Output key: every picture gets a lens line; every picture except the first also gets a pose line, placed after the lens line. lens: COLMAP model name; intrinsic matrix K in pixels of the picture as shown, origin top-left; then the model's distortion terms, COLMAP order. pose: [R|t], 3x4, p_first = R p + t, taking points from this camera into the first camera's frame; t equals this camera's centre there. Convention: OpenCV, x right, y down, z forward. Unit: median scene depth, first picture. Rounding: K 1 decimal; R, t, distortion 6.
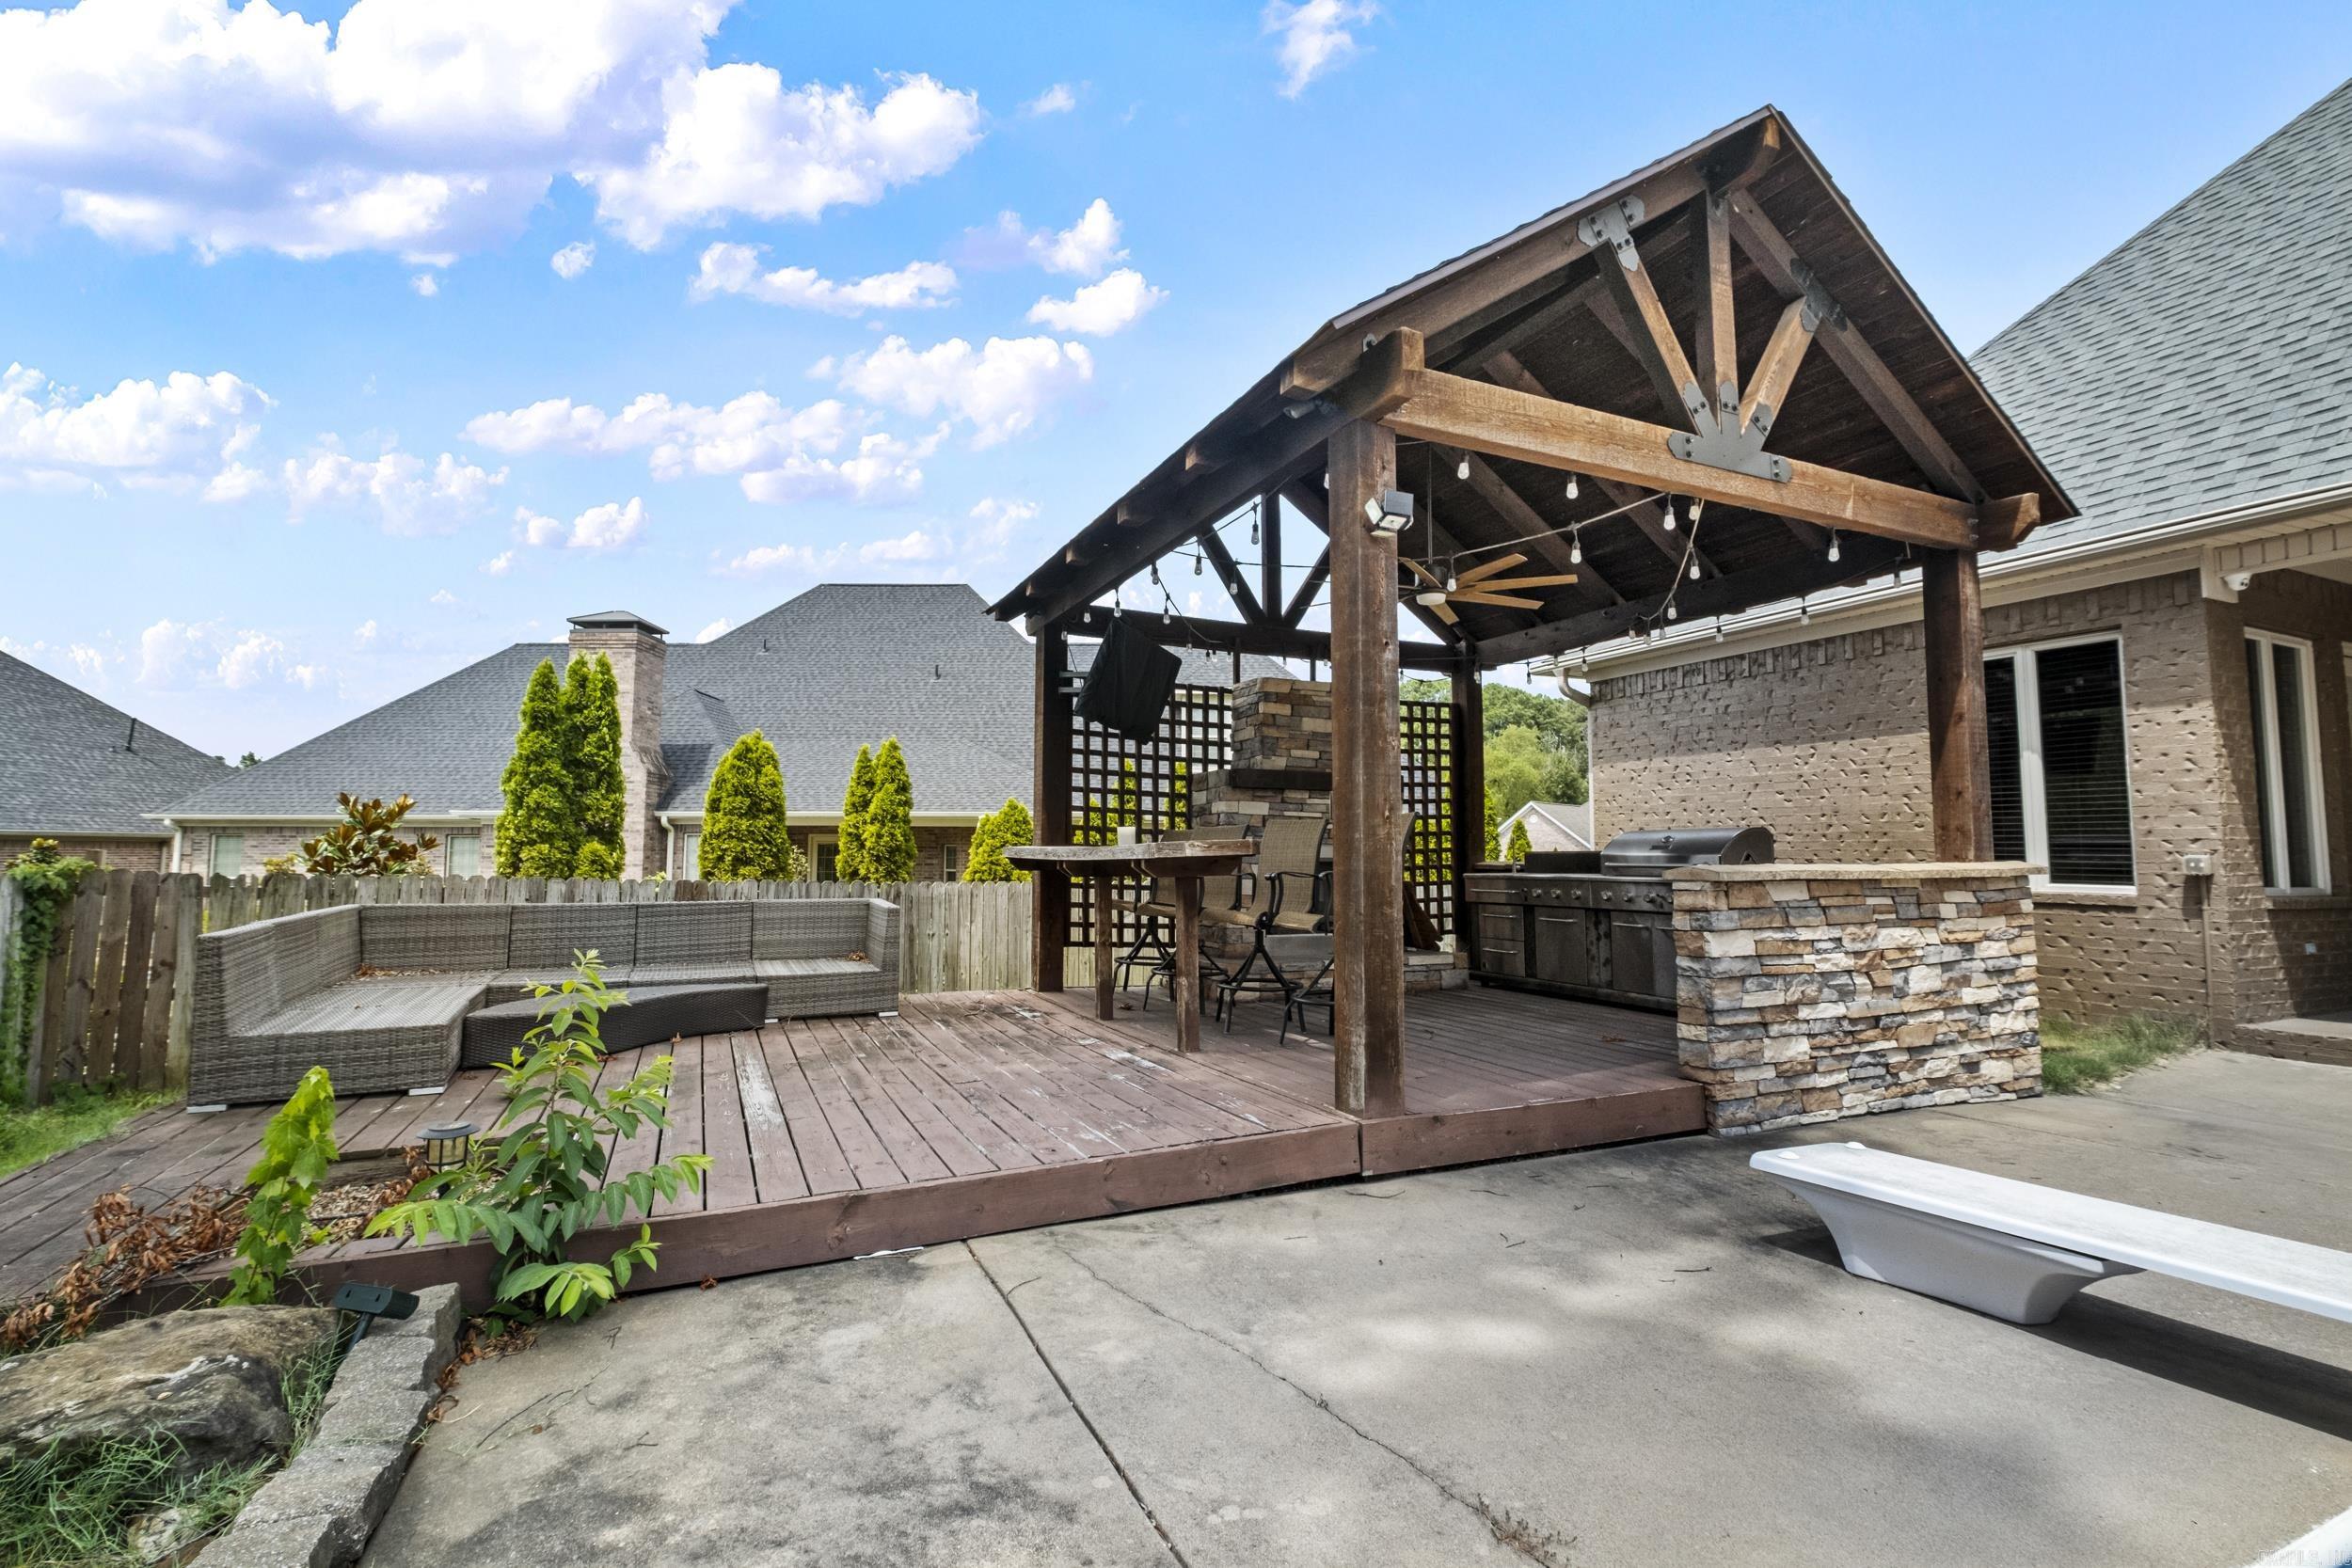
lens RADIAL K [[1016.8, 0, 1154.5], [0, 1016.8, 776.6], [0, 0, 1]] dist [-0.007996, -0.000826]
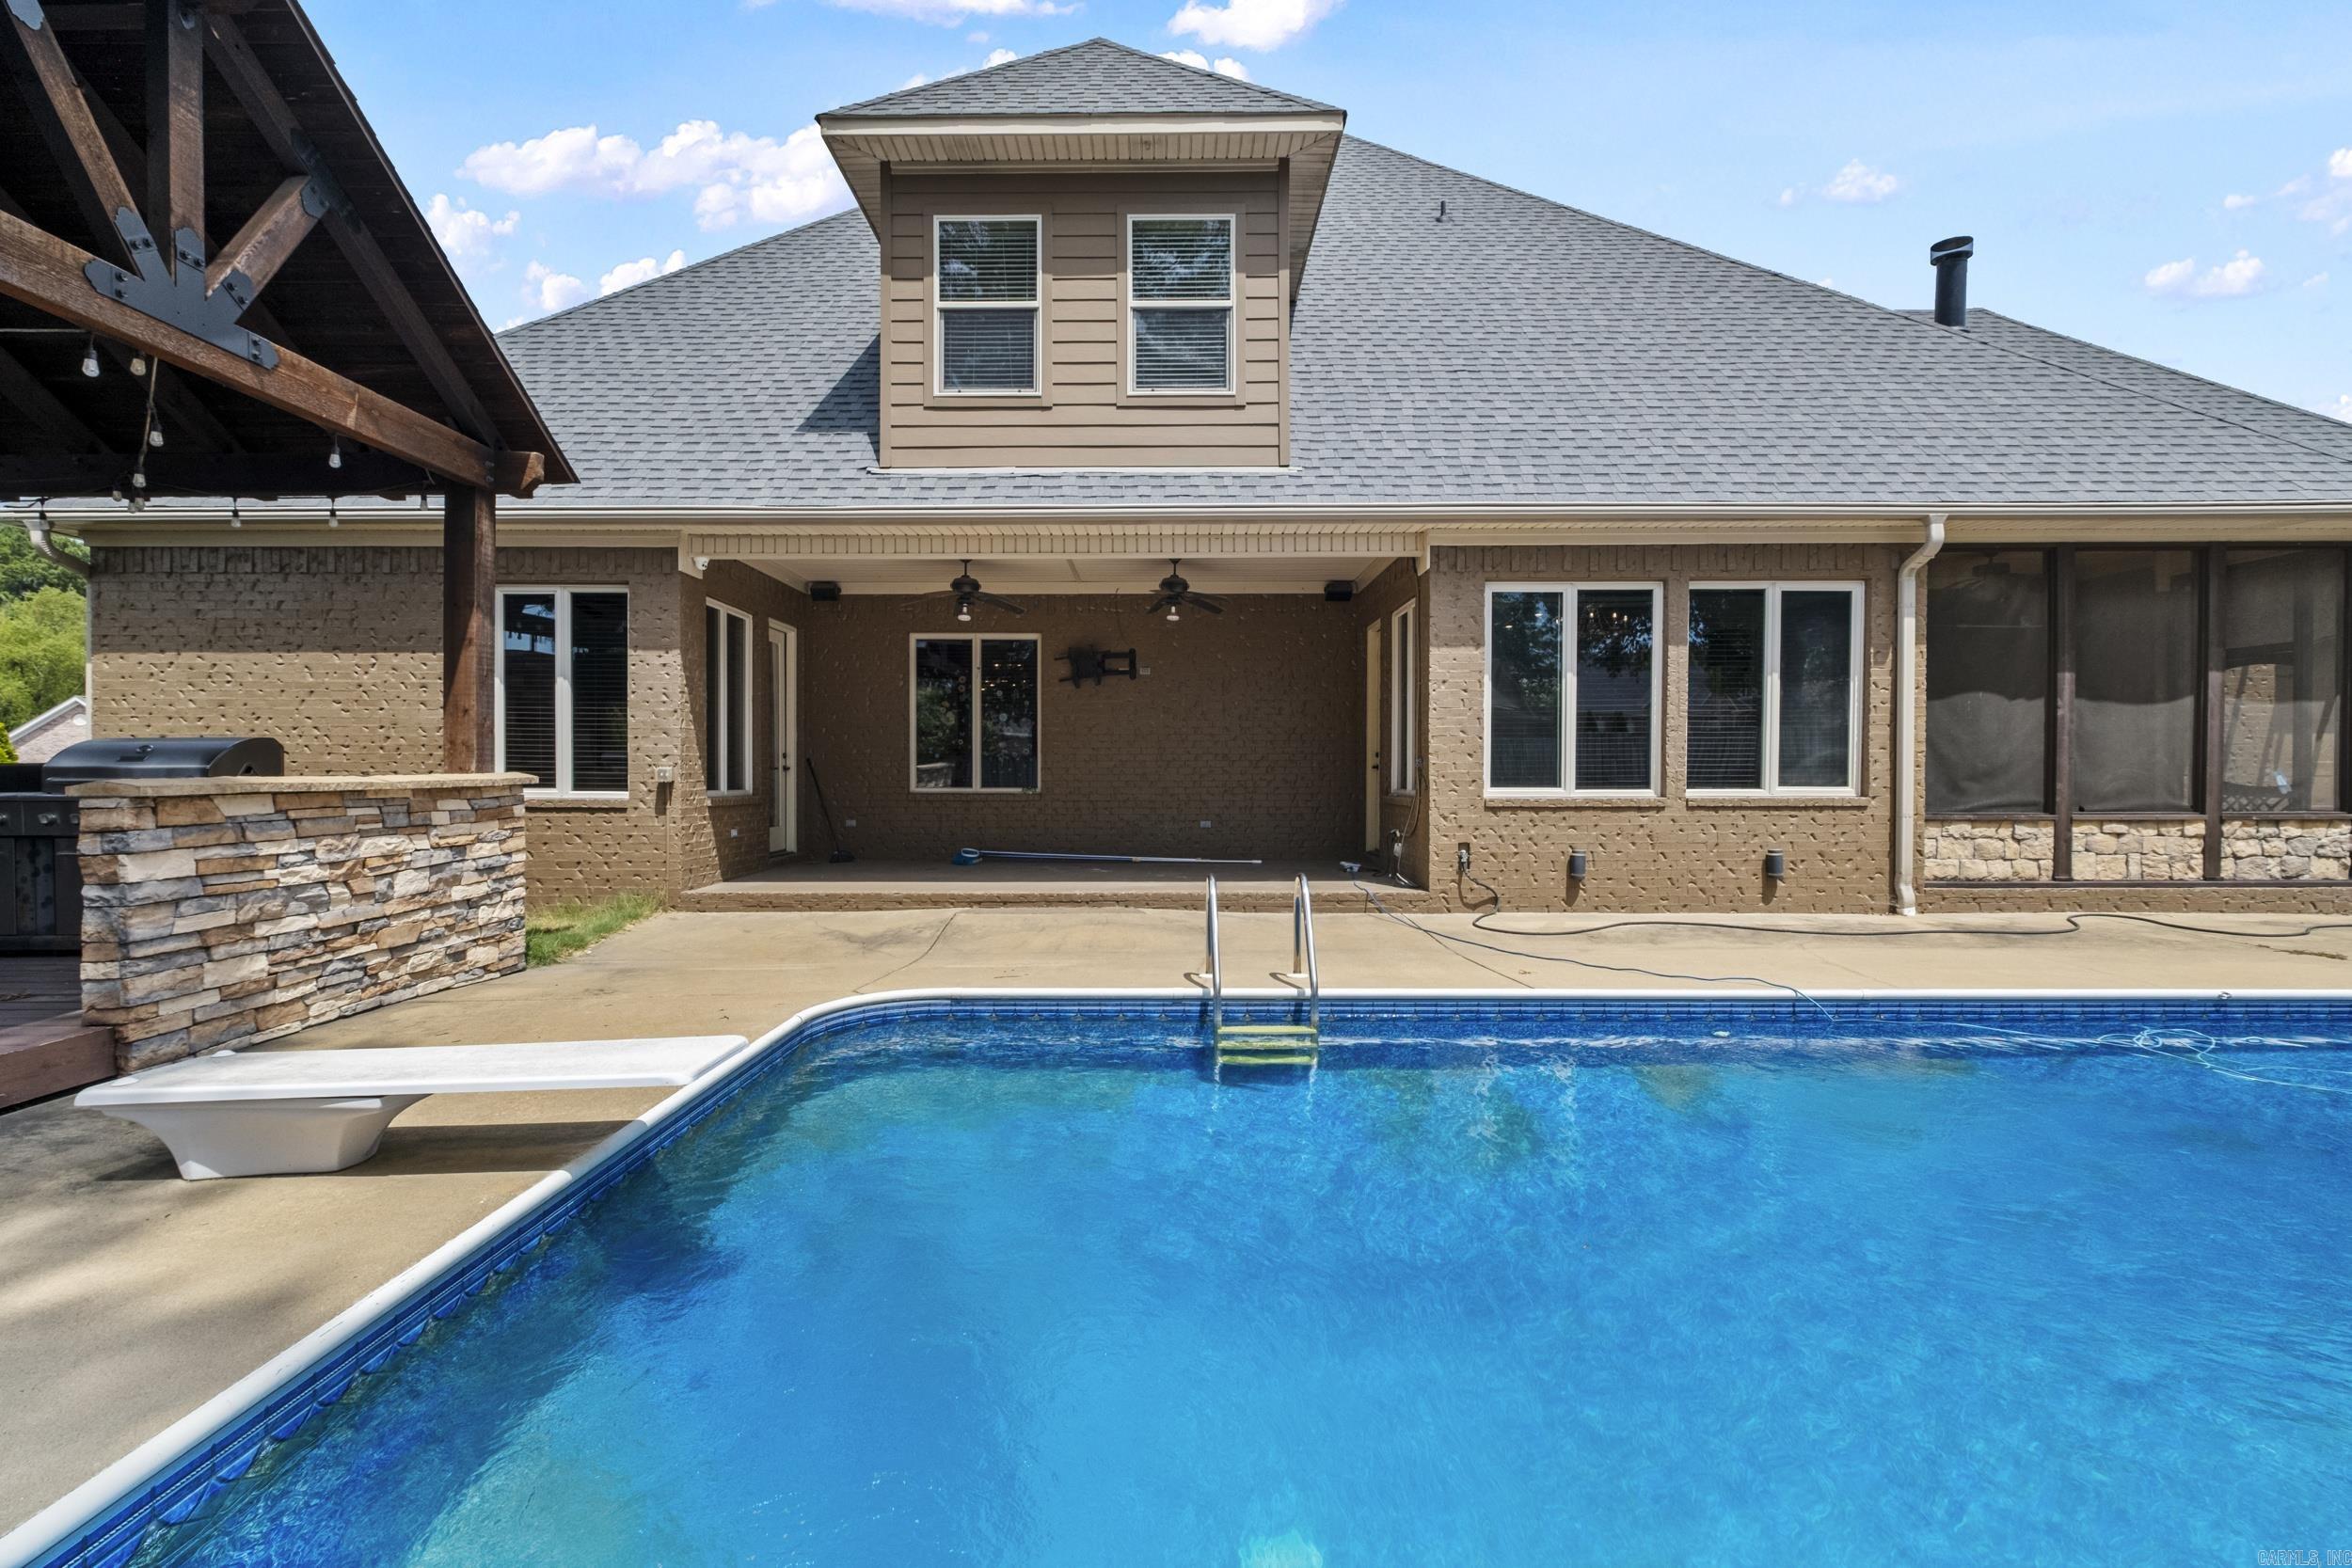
lens RADIAL K [[1025.9, 0, 1156.2], [0, 1025.9, 777.2], [0, 0, 1]] dist [-0.005417, -0.000458]
pose [[0.399581, -0.011188, 0.916629, 0.069882], [-0.068078, 0.996802, 0.041843, -0.008735], [-0.914166, -0.079122, 0.397542, -0.123103]]
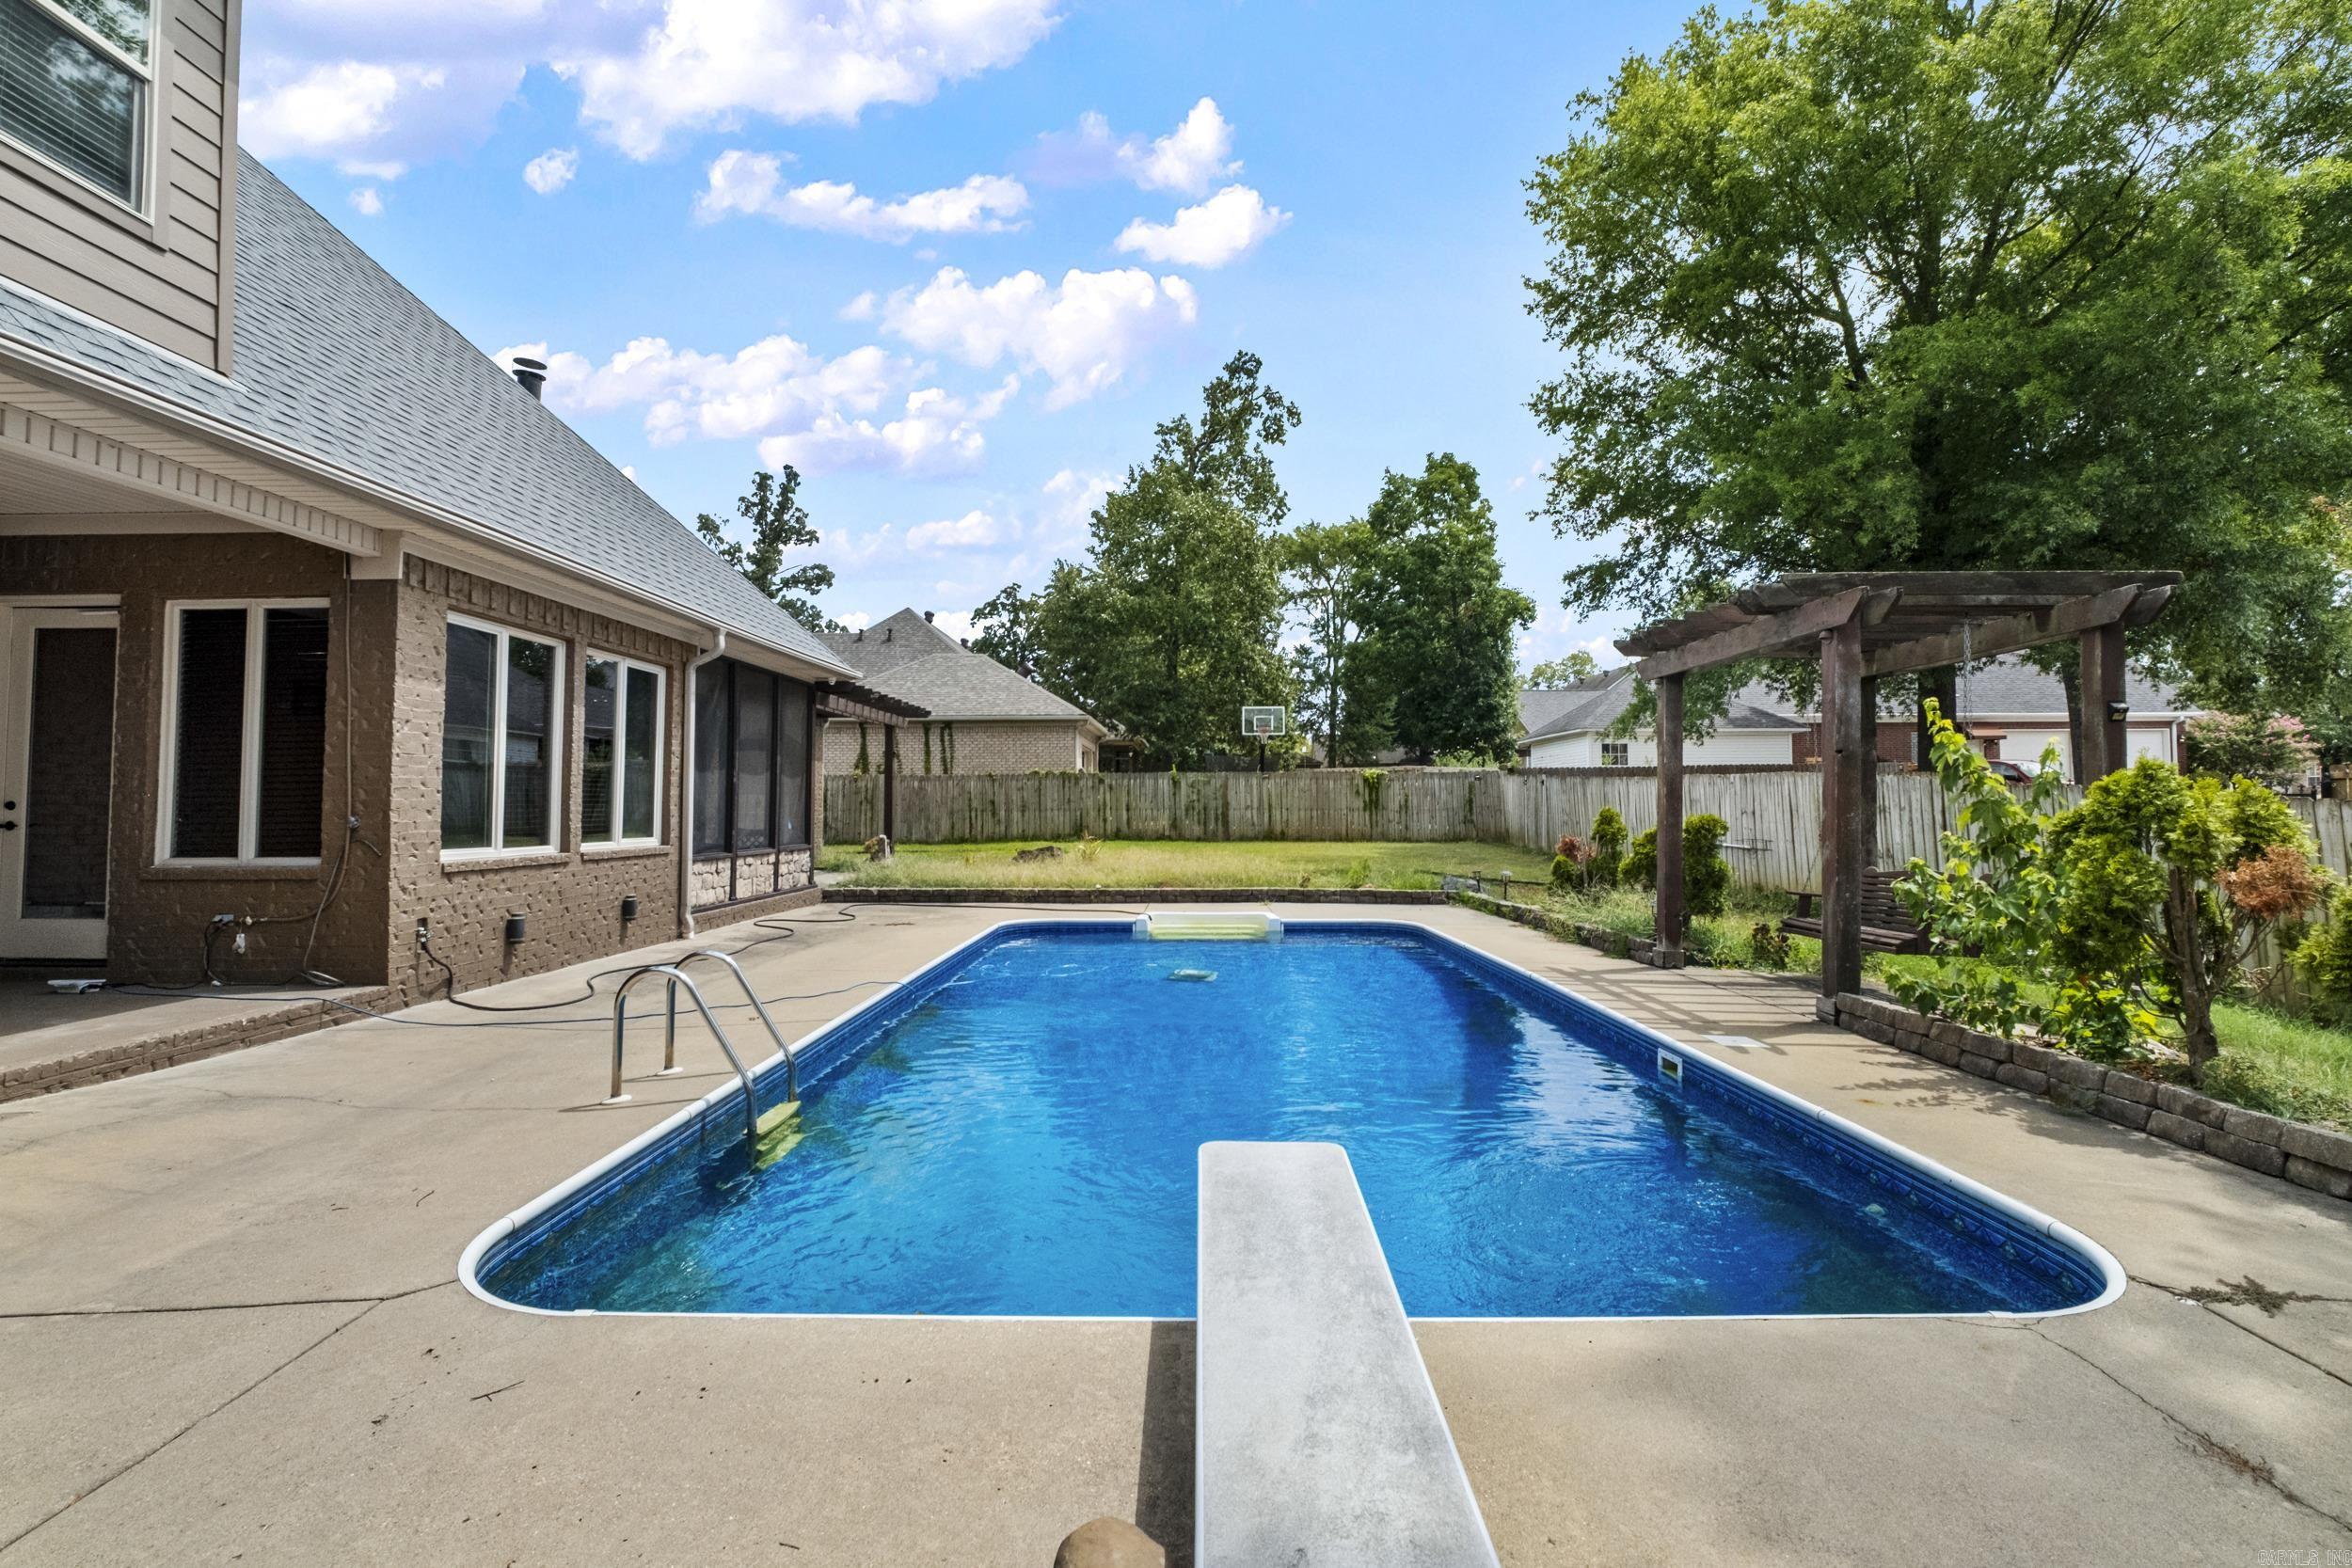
lens RADIAL K [[1016.8, 0, 1154.5], [0, 1016.8, 776.6], [0, 0, 1]] dist [-0.007996, -0.000826]
pose [[-0.907799, 0.009877, 0.419289, 0.292868], [-0.035009, 0.994449, -0.099223, 0.036247], [-0.417941, -0.104753, -0.902415, 0.743319]]
